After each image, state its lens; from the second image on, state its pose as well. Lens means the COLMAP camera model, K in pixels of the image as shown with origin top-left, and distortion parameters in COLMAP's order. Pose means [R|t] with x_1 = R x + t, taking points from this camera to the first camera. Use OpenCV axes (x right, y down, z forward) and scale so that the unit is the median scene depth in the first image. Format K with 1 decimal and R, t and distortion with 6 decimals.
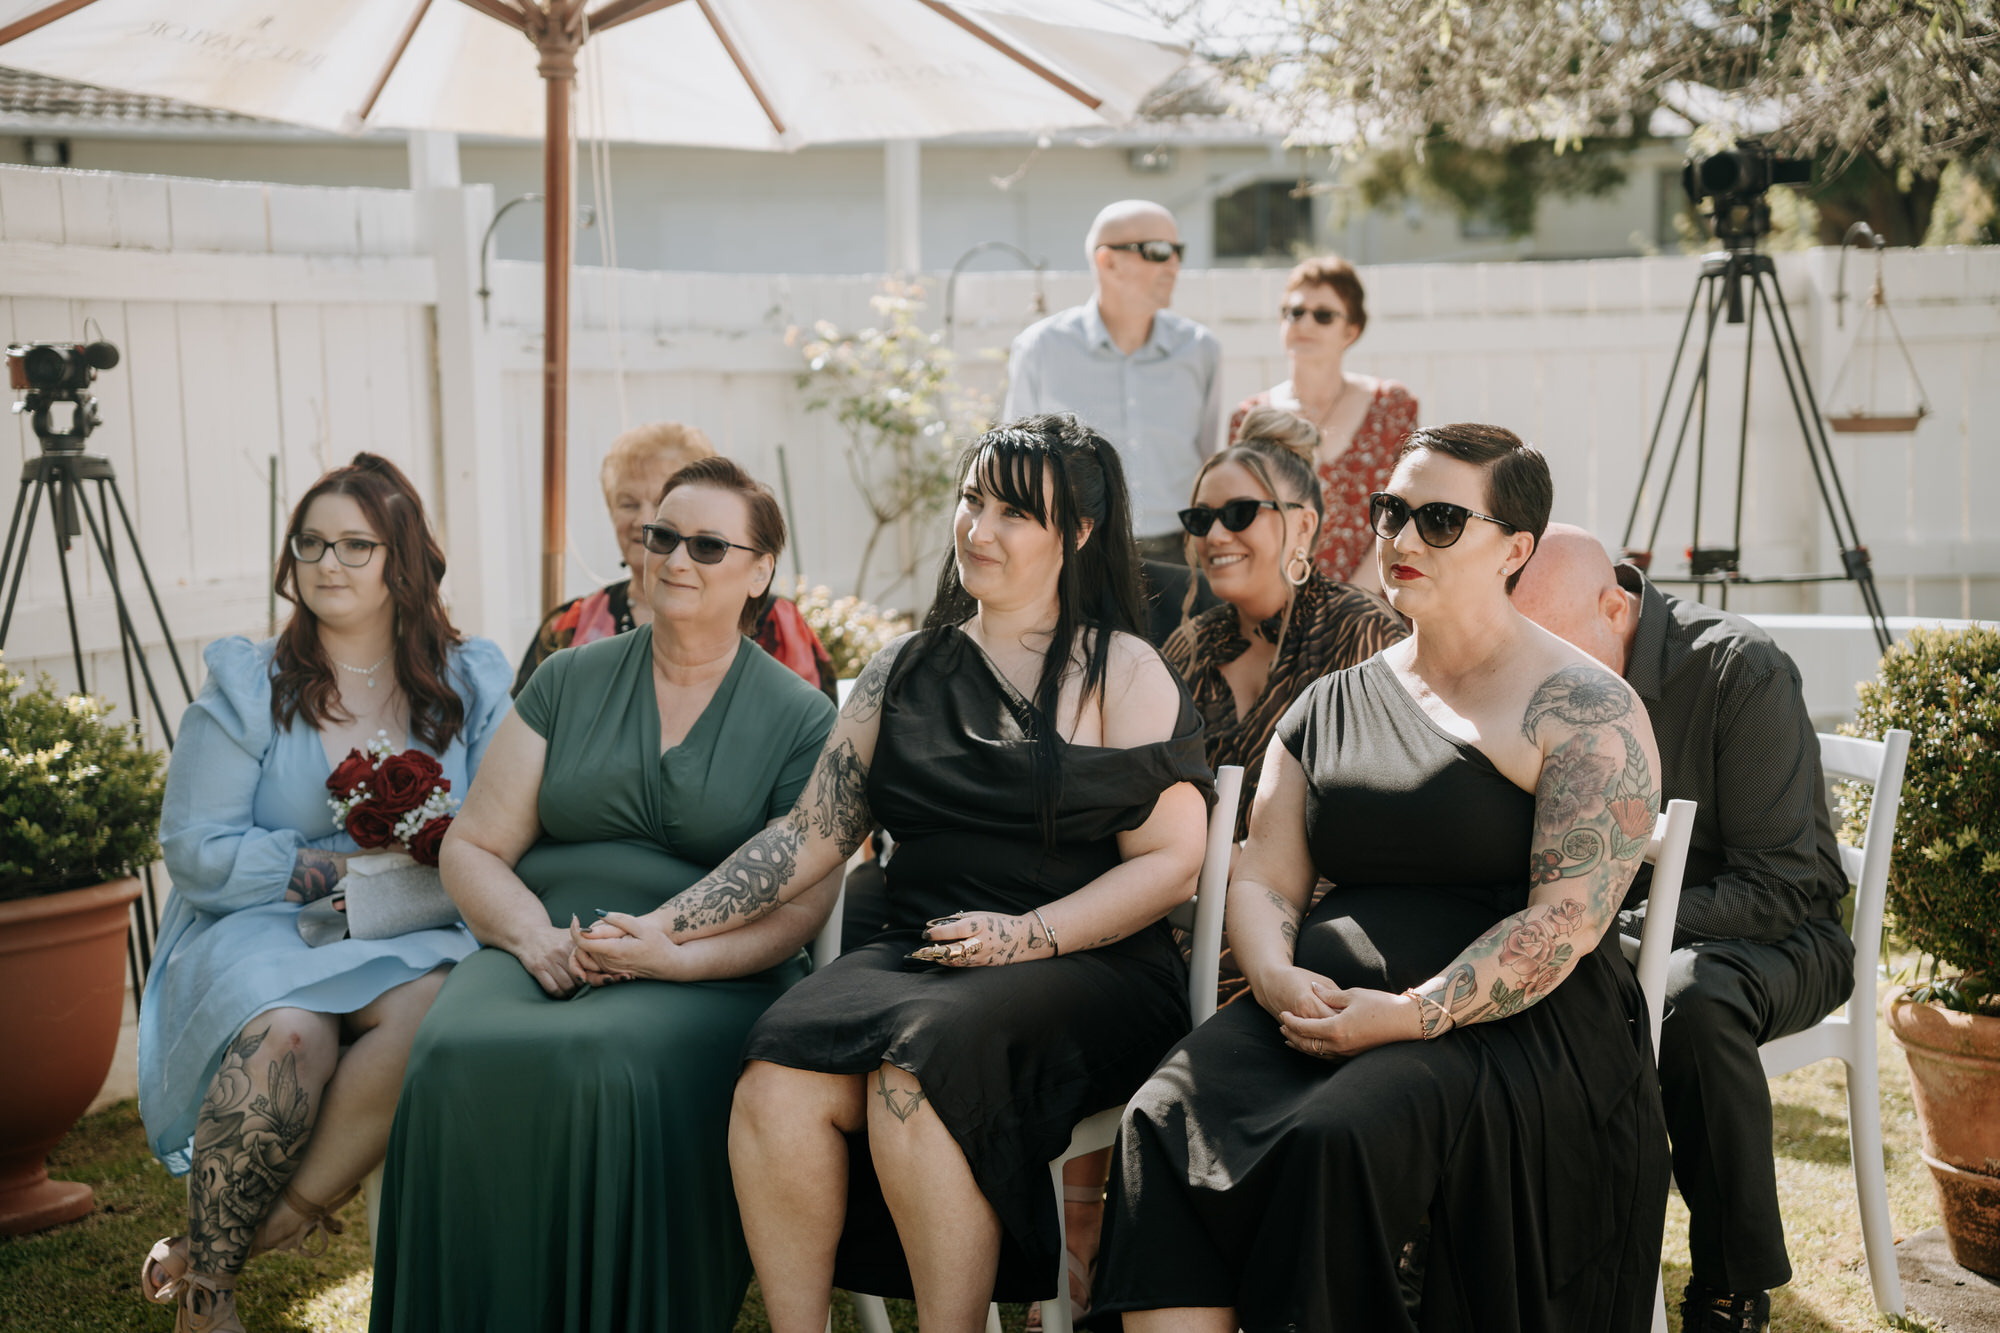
lens RADIAL K [[3461.7, 0, 1000.6], [0, 3461.7, 698.3], [0, 0, 1]] dist [0.382455, 0.060880]
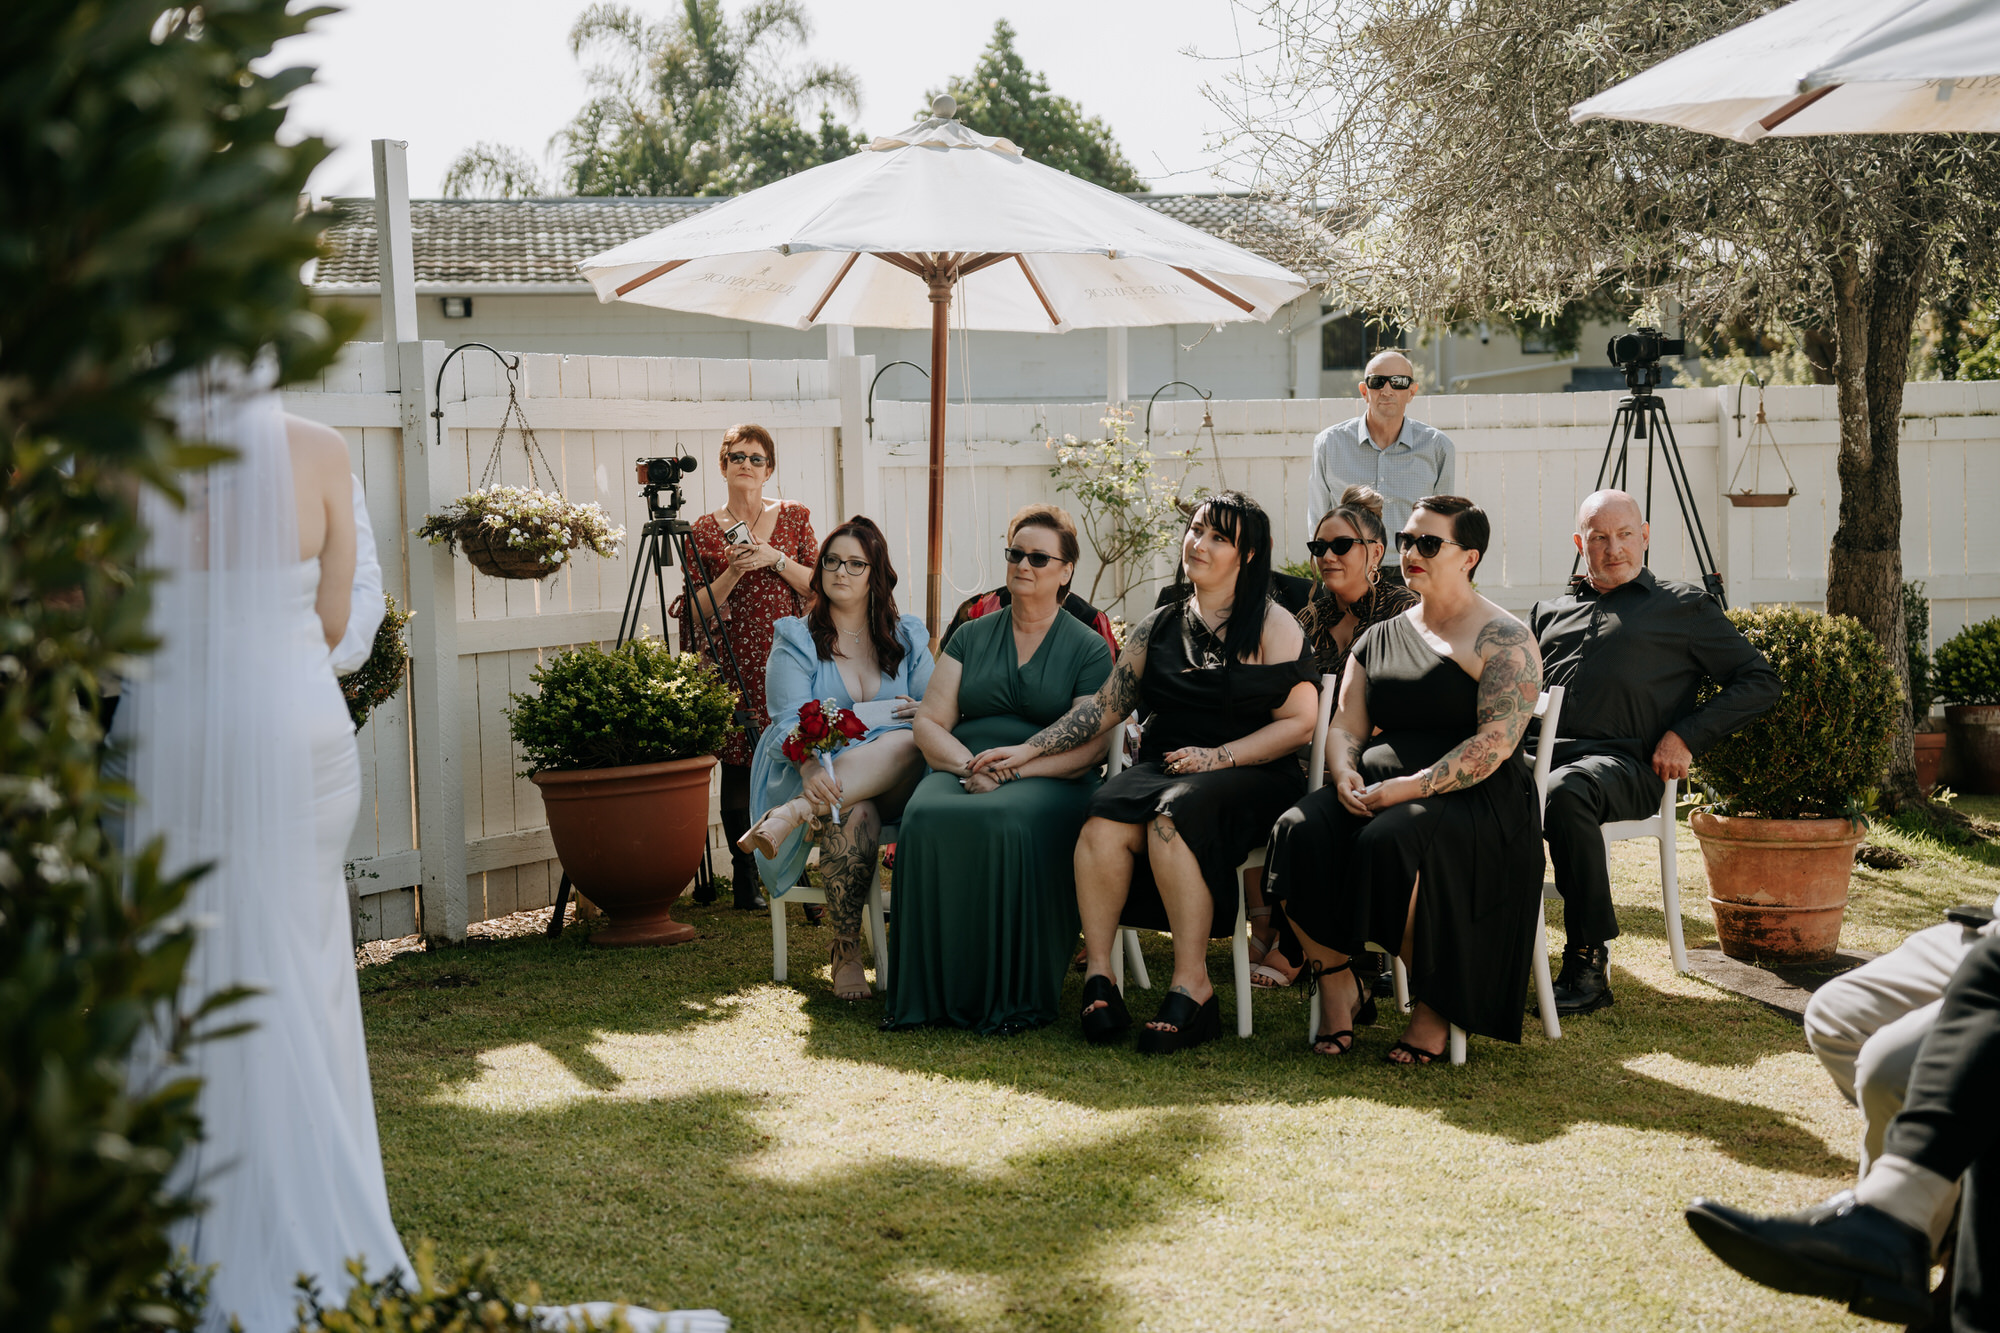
lens RADIAL K [[2916.6, 0, 1000.0], [0, 2916.6, 666.5], [0, 0, 1]] dist [0.177230, 0.173355]
pose [[0.998757, 0.001020, -0.049843, -0.027231], [-0.002152, 0.999741, -0.022673, 0.040962], [0.049807, 0.022752, 0.998500, -0.487910]]
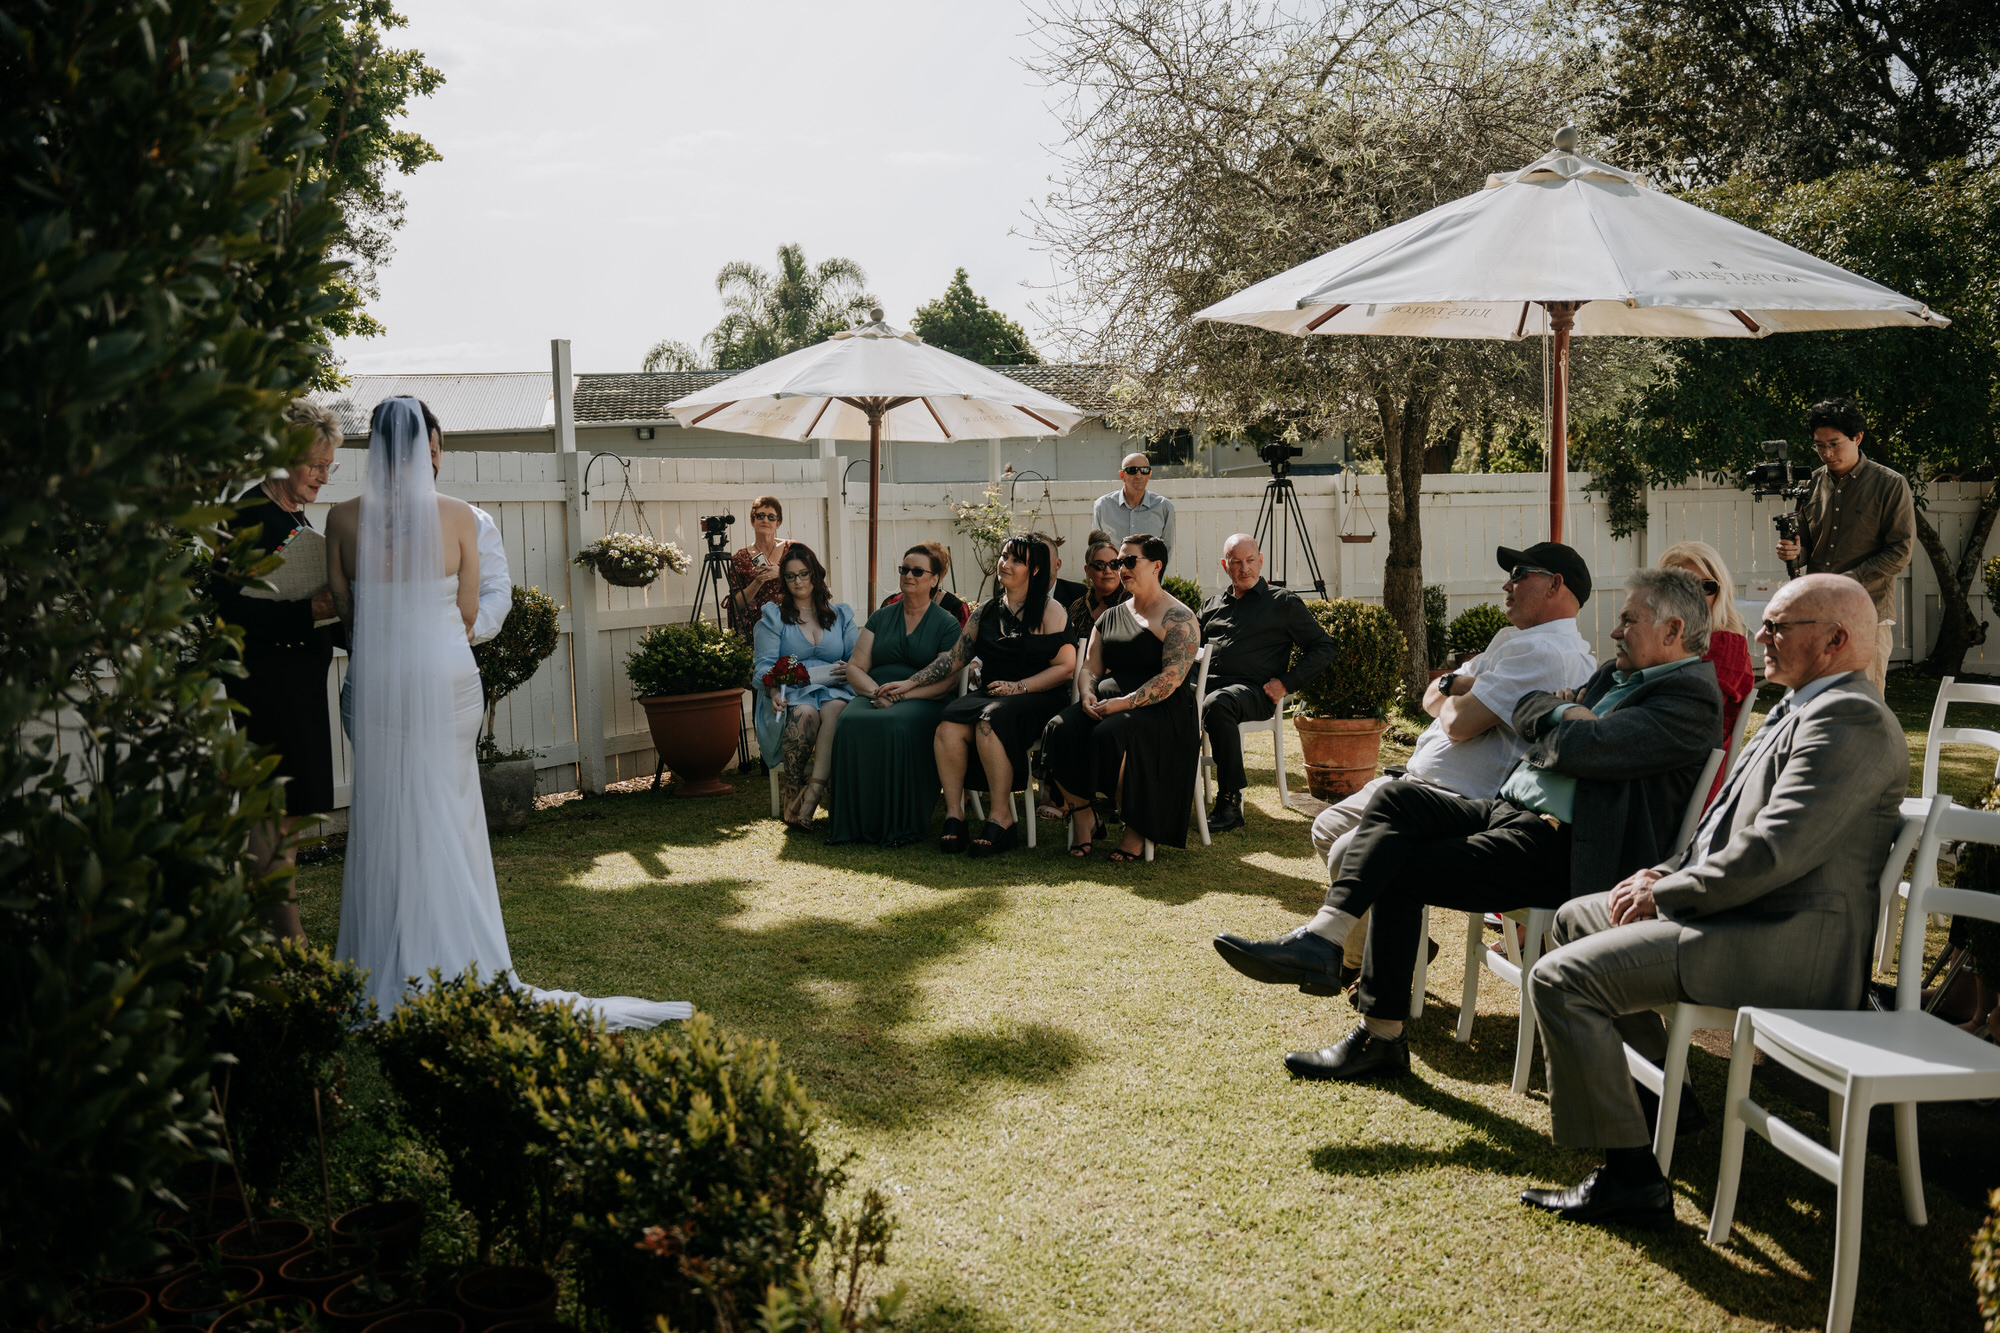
lens RADIAL K [[1681.2, 0, 1000.0], [0, 1681.2, 666.5], [0, 0, 1]] dist [-0.162218, -0.000854]
pose [[0.999443, -0.004470, -0.033058, 0.030402], [0.004326, 0.999981, -0.004426, 0.041774], [0.033078, 0.004280, 0.999444, -0.477298]]
